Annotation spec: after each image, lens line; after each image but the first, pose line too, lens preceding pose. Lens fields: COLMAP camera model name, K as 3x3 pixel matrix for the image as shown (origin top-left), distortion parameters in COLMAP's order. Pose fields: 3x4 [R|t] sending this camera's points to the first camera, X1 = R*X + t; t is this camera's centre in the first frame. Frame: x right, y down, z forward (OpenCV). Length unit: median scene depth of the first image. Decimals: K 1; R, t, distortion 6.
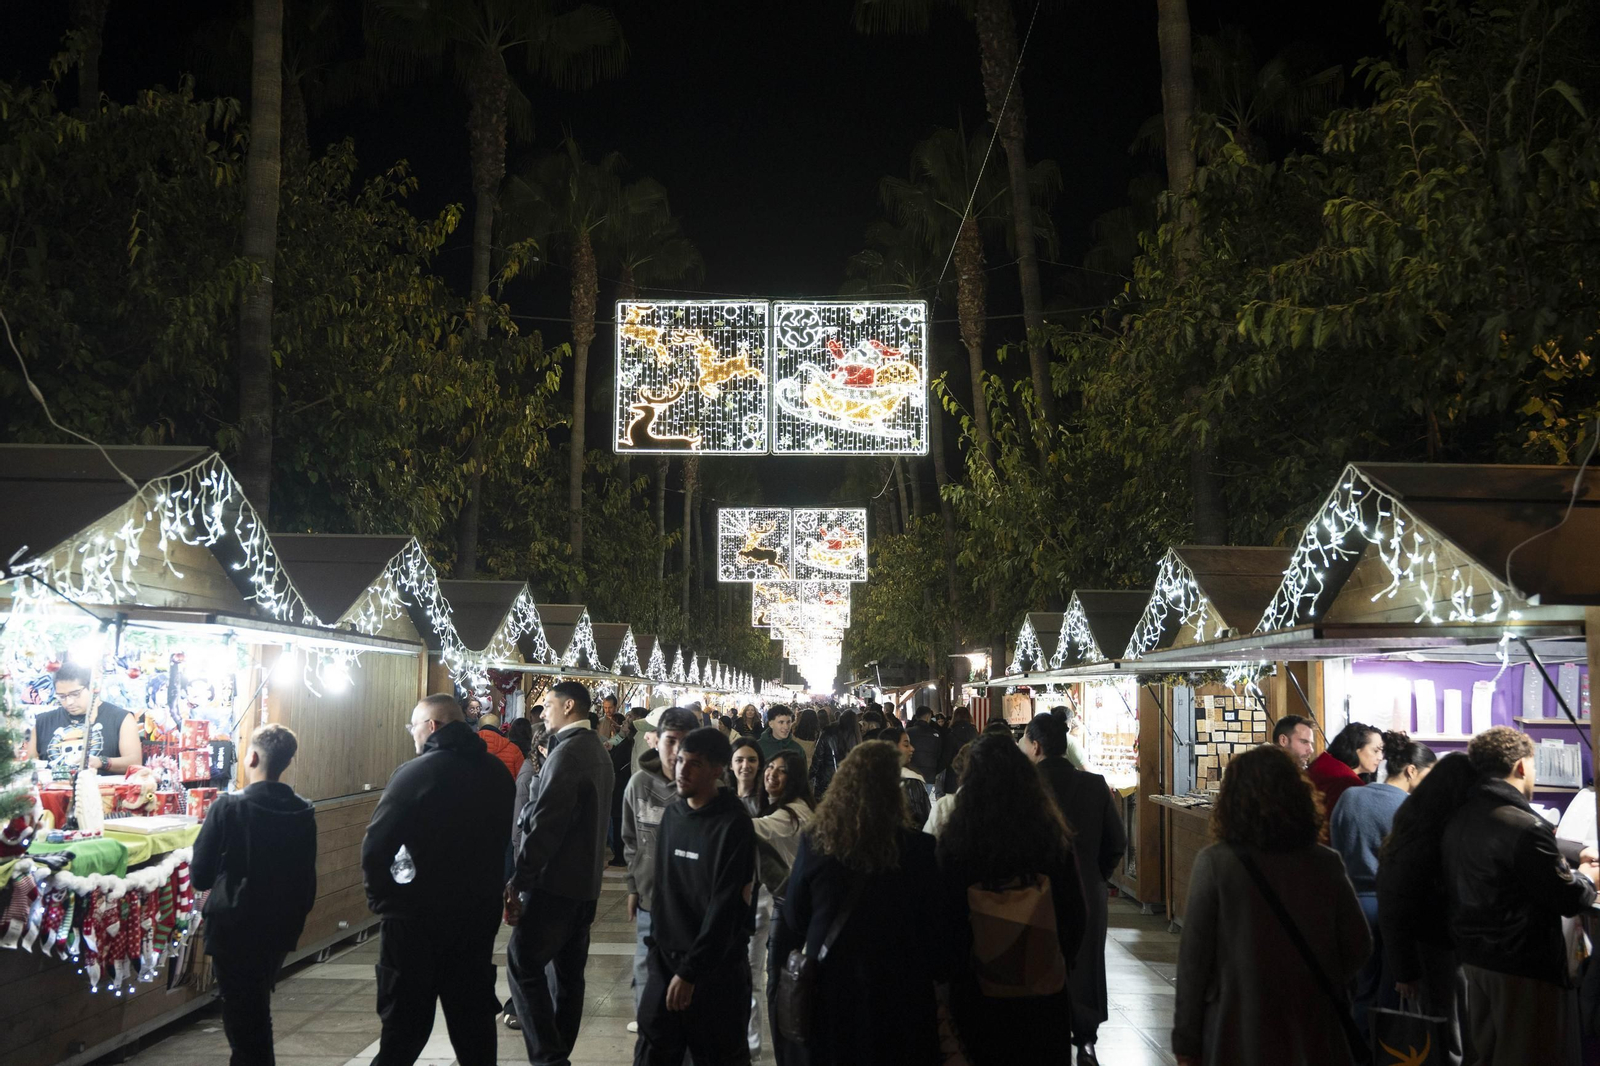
lens RADIAL K [[1433.3, 0, 802.2], [0, 1433.3, 583.2], [0, 0, 1]] dist [-0.012656, -0.004988]
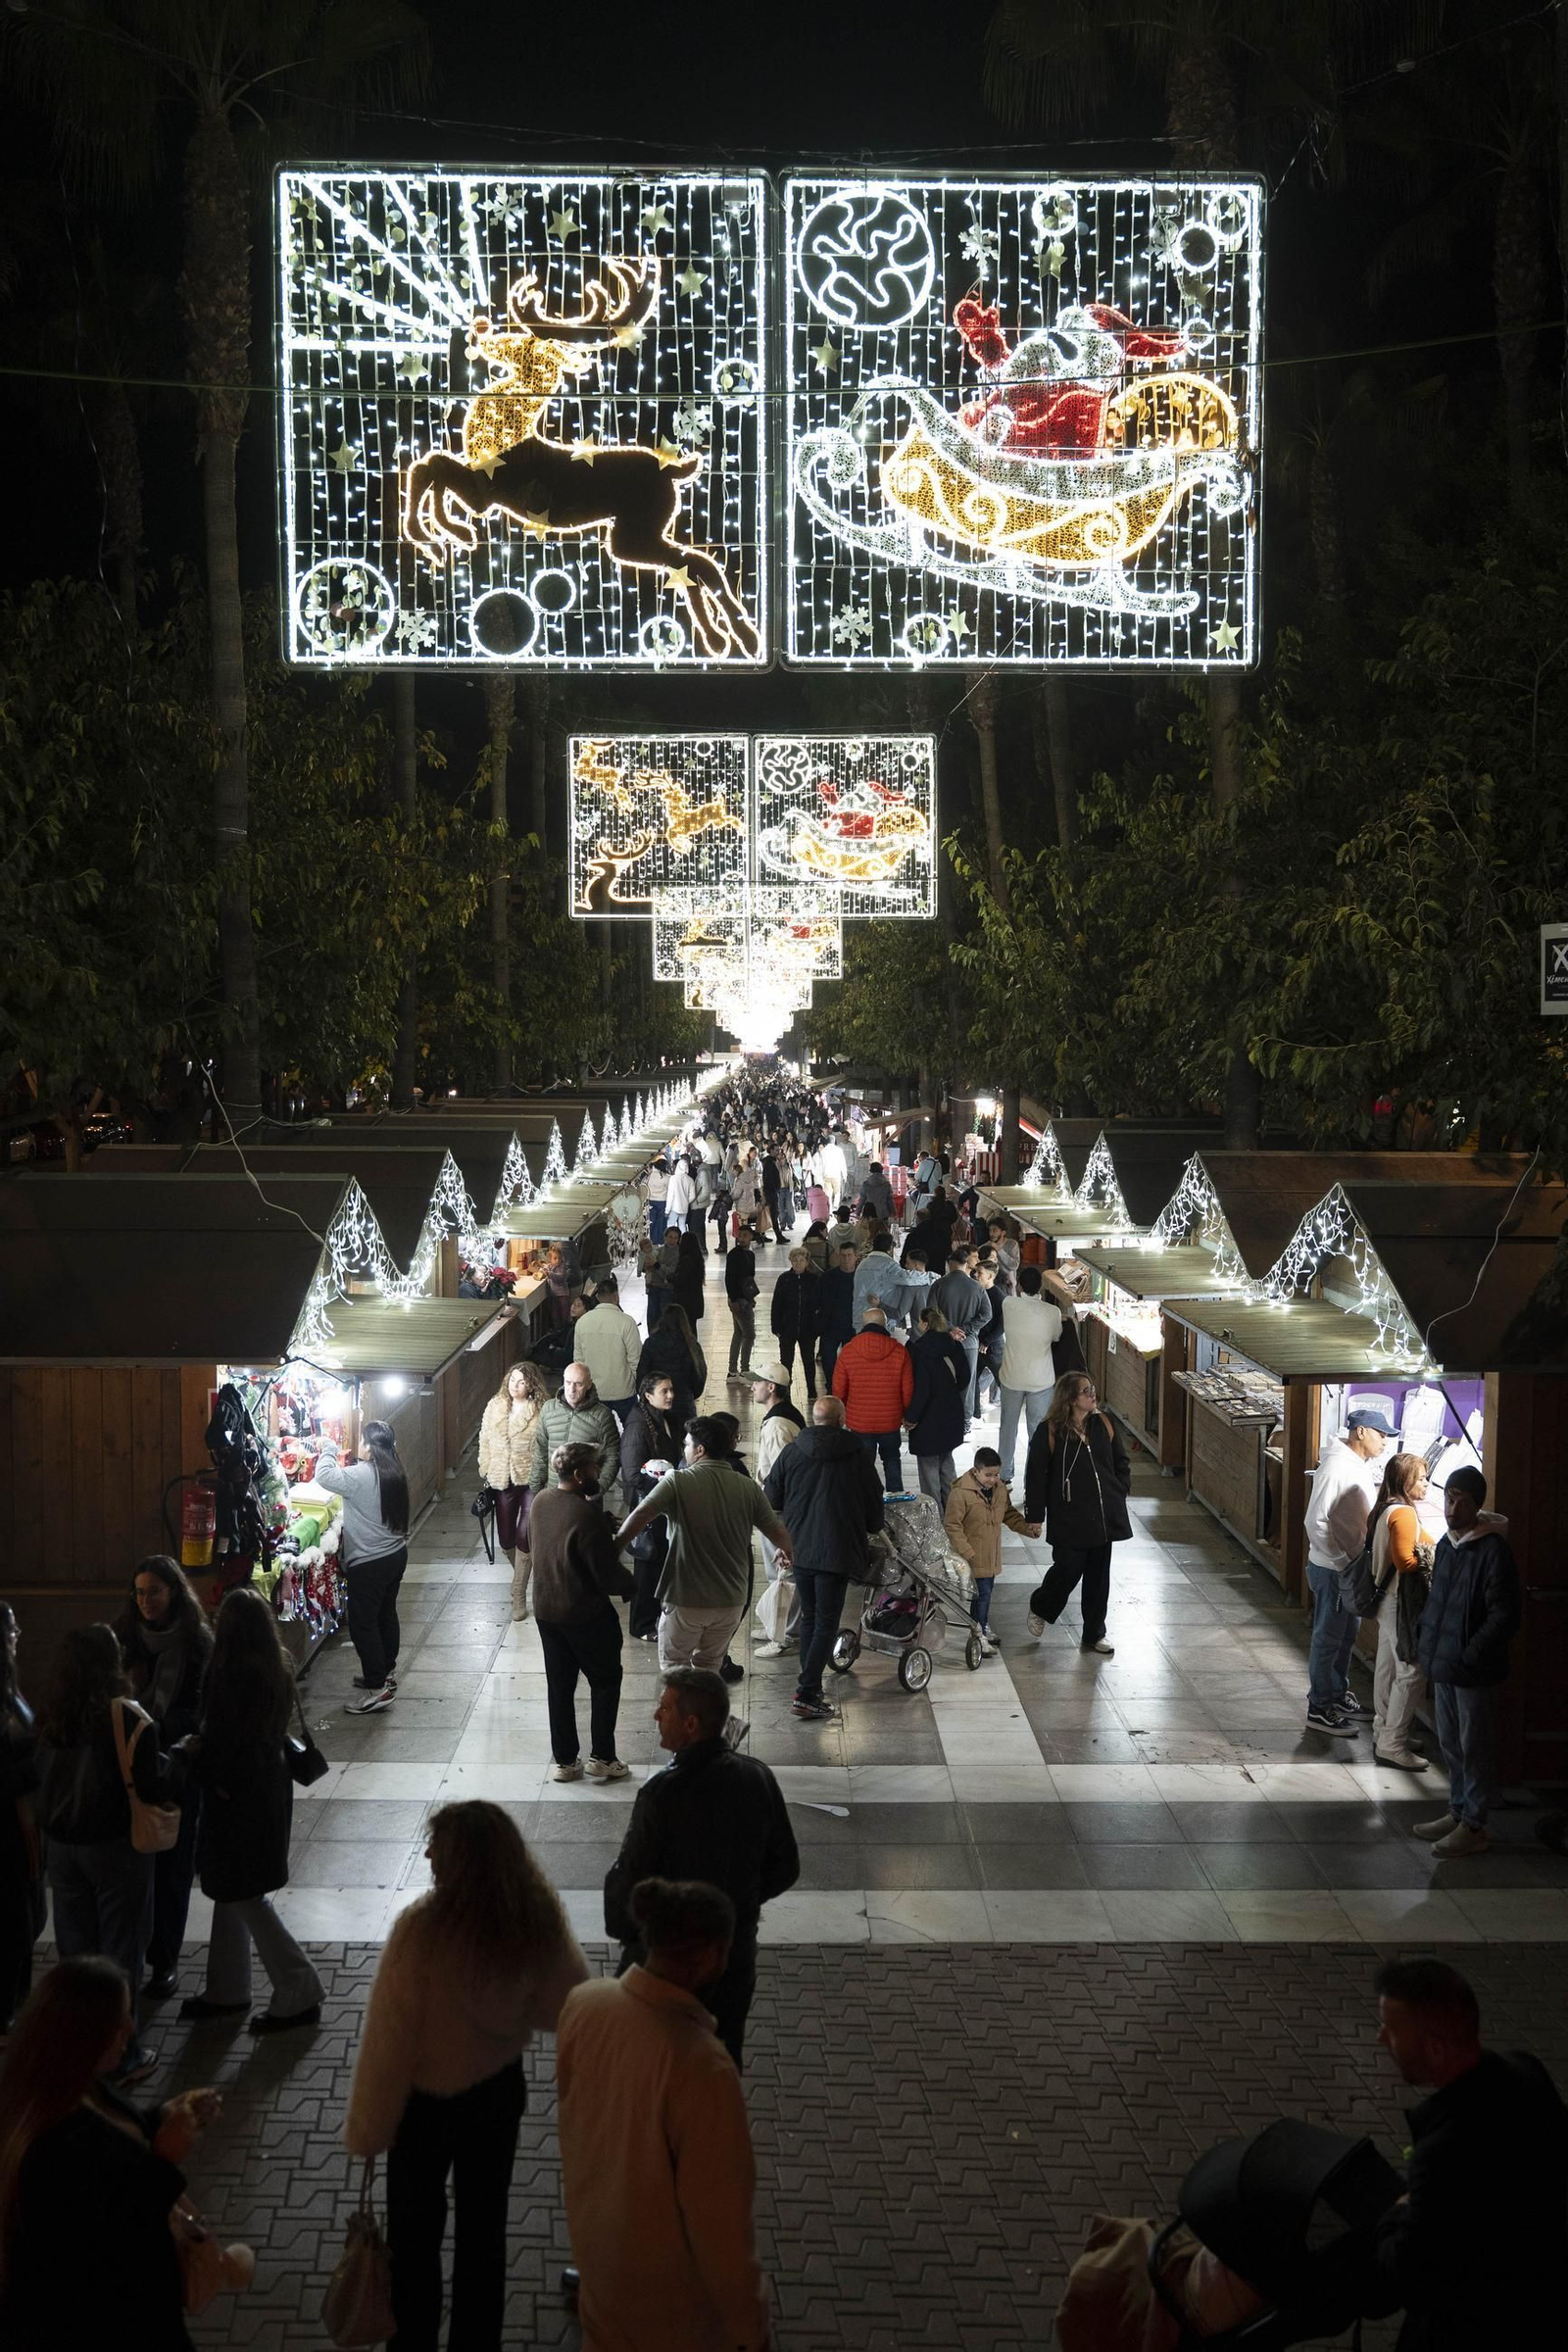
lens RADIAL K [[2035.6, 0, 794.1], [0, 2035.6, 1182.3], [0, 0, 1]] dist [-0.021473, 0.084317]
pose [[0.999241, -0.012399, 0.036915, -0.044375], [0.006354, 0.987162, 0.159595, -0.128091], [-0.038420, -0.159239, 0.986492, -0.226066]]
